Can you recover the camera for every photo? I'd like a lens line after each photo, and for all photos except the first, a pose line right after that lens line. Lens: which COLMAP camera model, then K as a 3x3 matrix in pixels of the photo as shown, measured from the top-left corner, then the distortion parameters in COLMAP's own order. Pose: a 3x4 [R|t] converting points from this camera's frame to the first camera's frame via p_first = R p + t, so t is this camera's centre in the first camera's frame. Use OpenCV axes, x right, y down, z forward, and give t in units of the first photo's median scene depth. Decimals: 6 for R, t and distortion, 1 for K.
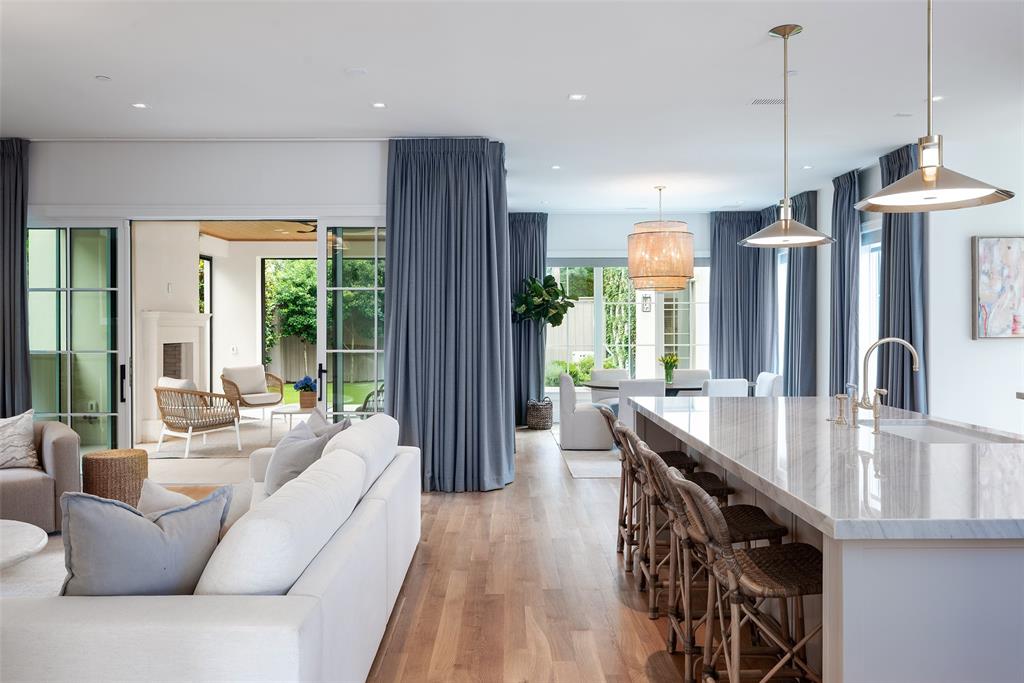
lens RADIAL K [[732.4, 0, 514.5], [0, 732.4, 326.4], [0, 0, 1]] dist [-0.001696, -0.006321]
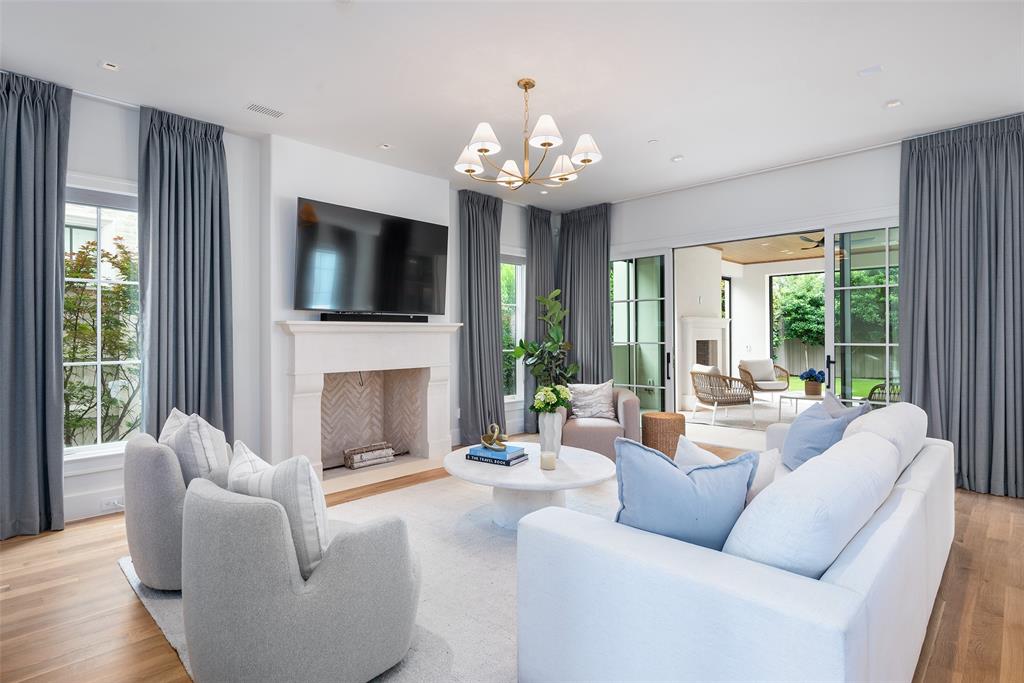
lens RADIAL K [[526.3, 0, 517.9], [0, 526.3, 332.0], [0, 0, 1]] dist [-0.002104, -0.000101]
pose [[0.714661, -0.005445, -0.699449, -0.038630], [0.002043, 0.999982, -0.005697, 0.018067], [0.699468, 0.002643, 0.714659, 0.082428]]
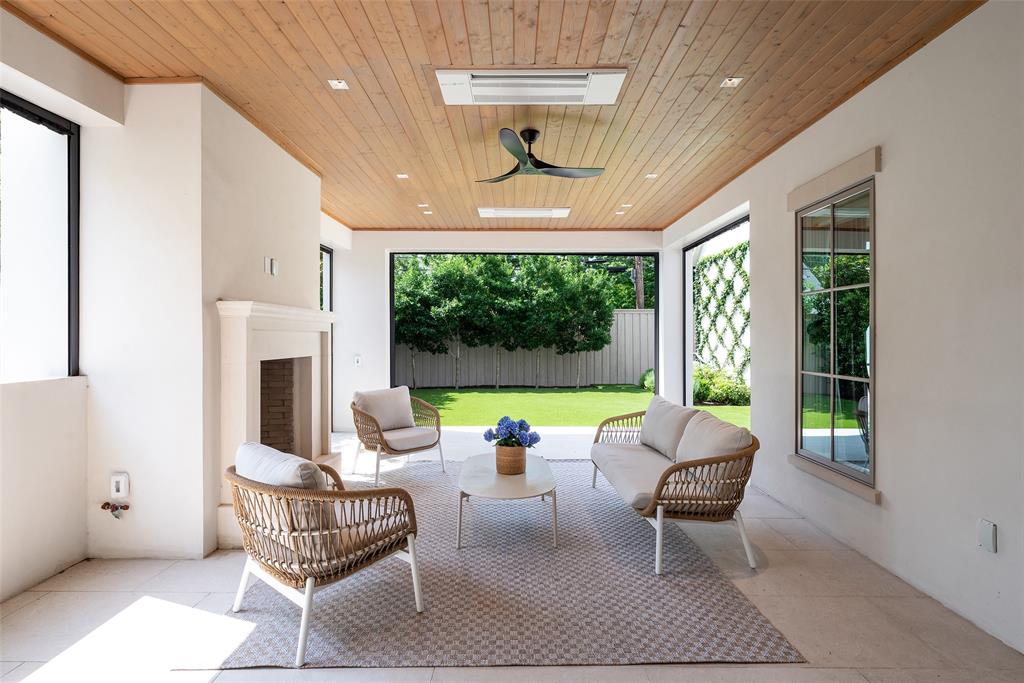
lens RADIAL K [[497.4, 0, 498.8], [0, 497.4, 333.4], [0, 0, 1]] dist [0.000345, -0.000023]
pose [[0.998992, 0.004206, -0.044683, -0.403723], [-0.004510, 0.999967, -0.006715, 0.006480], [0.044653, 0.006909, 0.998979, 0.901184]]
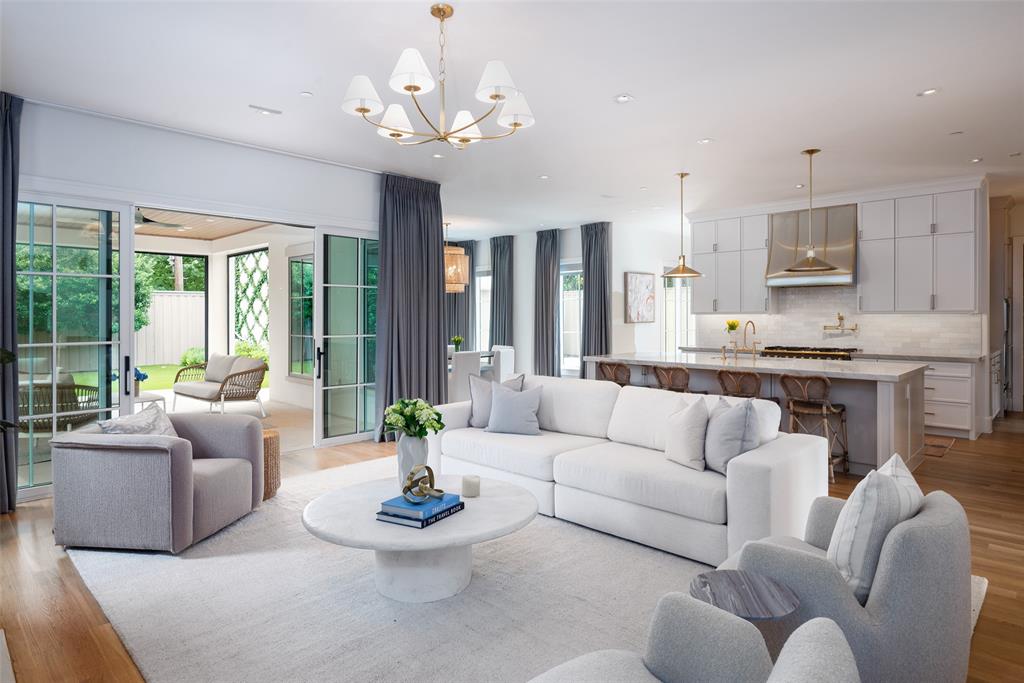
lens RADIAL K [[568.3, 0, 508.9], [0, 568.3, 311.9], [0, 0, 1]] dist [-0.001772, -0.000184]
pose [[0.707589, 0.006481, 0.706594, -0.684771], [0.000259, 0.999955, -0.009431, 0.001535], [-0.706624, 0.006856, 0.707556, 0.122418]]
